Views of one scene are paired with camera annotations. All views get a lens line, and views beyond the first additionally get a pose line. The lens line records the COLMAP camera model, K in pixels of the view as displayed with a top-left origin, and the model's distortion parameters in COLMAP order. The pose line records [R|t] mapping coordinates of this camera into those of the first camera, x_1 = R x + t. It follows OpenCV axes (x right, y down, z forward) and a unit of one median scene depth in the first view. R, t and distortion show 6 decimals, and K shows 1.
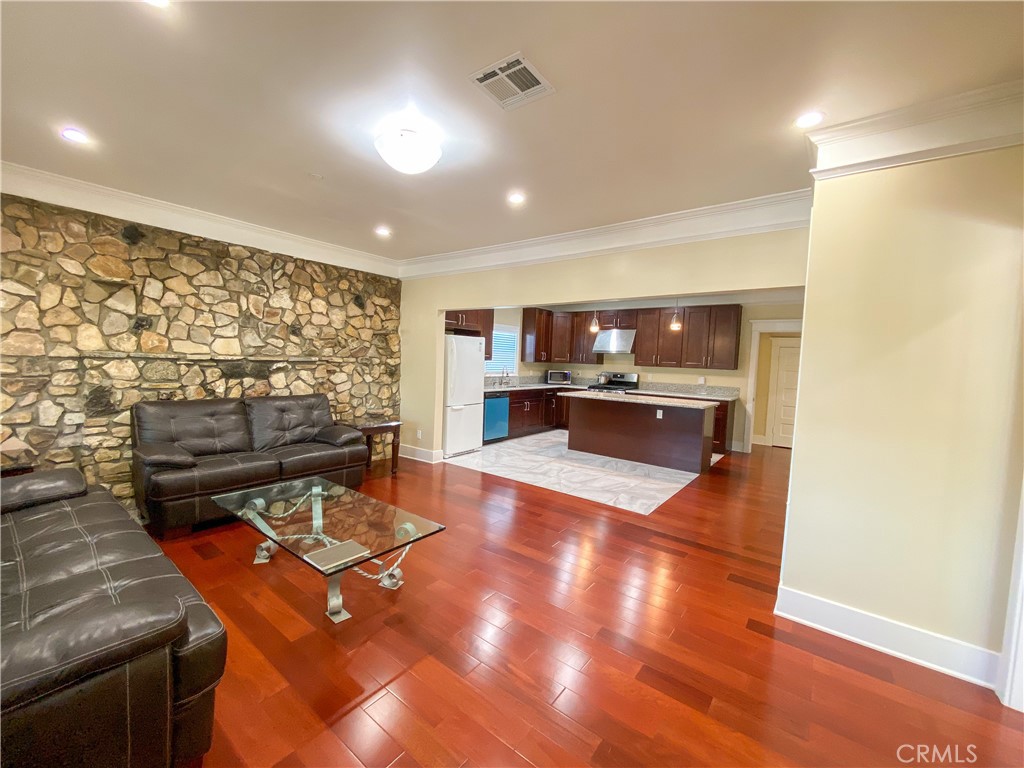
lens RADIAL K [[408.0, 0, 512.0], [0, 408.0, 384.0], [0, 0, 1]] dist [0.001792, -0.000038]
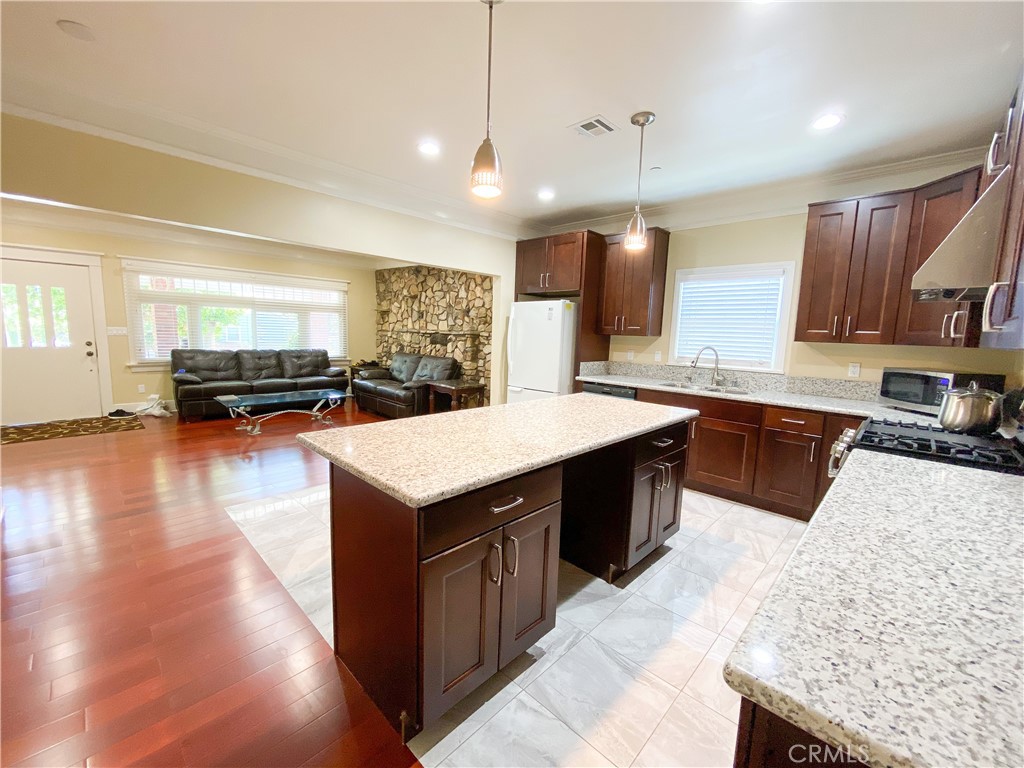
lens RADIAL K [[416.3, 0, 514.9], [0, 416.3, 380.8], [0, 0, 1]] dist [0.075057, -0.000030]
pose [[-0.094255, 0.076810, -0.992581, 0.809447], [-0.099825, 0.991265, 0.086187, -0.037368], [0.990531, 0.107208, -0.085764, 1.202134]]
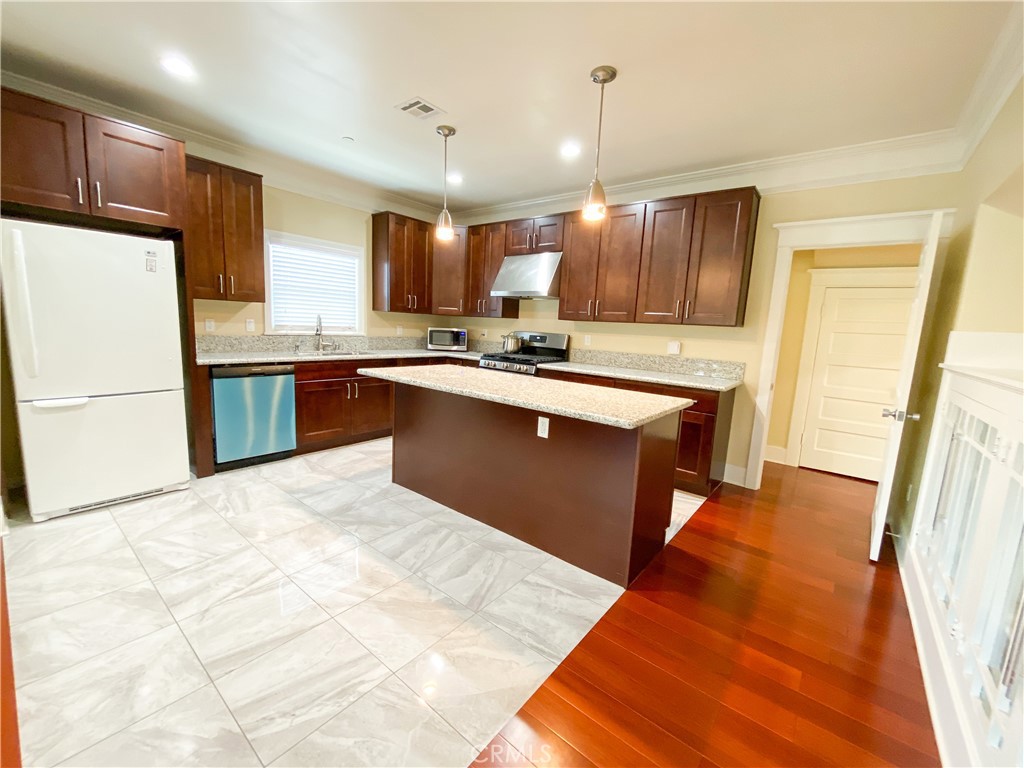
lens RADIAL K [[417.9, 0, 512.0], [0, 417.9, 384.0], [0, 0, 1]] dist [-0.001790, -0.000077]
pose [[0.999870, 0.014409, -0.007257, 0.365107], [-0.013773, 0.996601, 0.081222, -0.003566], [0.008403, -0.081112, 0.996670, 0.643243]]
